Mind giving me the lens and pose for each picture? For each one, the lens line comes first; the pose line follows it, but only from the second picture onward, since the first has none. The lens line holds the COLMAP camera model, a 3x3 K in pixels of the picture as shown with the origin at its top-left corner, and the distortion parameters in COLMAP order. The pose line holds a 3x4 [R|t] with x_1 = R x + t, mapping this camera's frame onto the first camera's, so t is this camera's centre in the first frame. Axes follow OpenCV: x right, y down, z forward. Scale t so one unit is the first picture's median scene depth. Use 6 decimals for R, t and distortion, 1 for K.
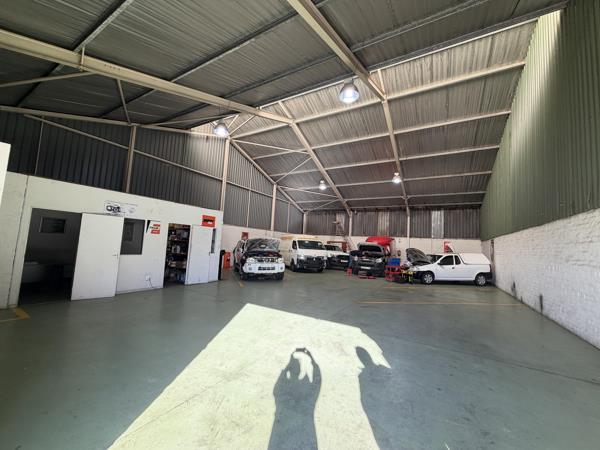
lens RADIAL K [[239.7, 0, 300.0], [0, 239.7, 225.0], [0, 0, 1]] dist [0.000357, -0.000165]
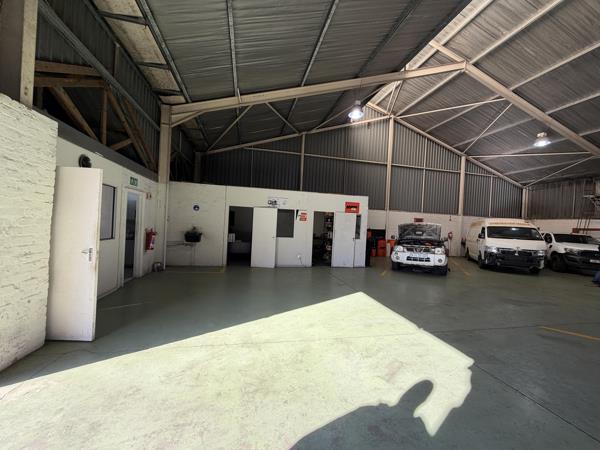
lens RADIAL K [[239.7, 0, 300.0], [0, 239.7, 225.0], [0, 0, 1]] dist [0.000357, -0.000165]
pose [[0.679367, -0.017020, -0.733601, 0.189208], [0.049446, 0.998521, 0.022625, 0.021701], [0.732131, -0.051644, 0.679203, 0.127913]]
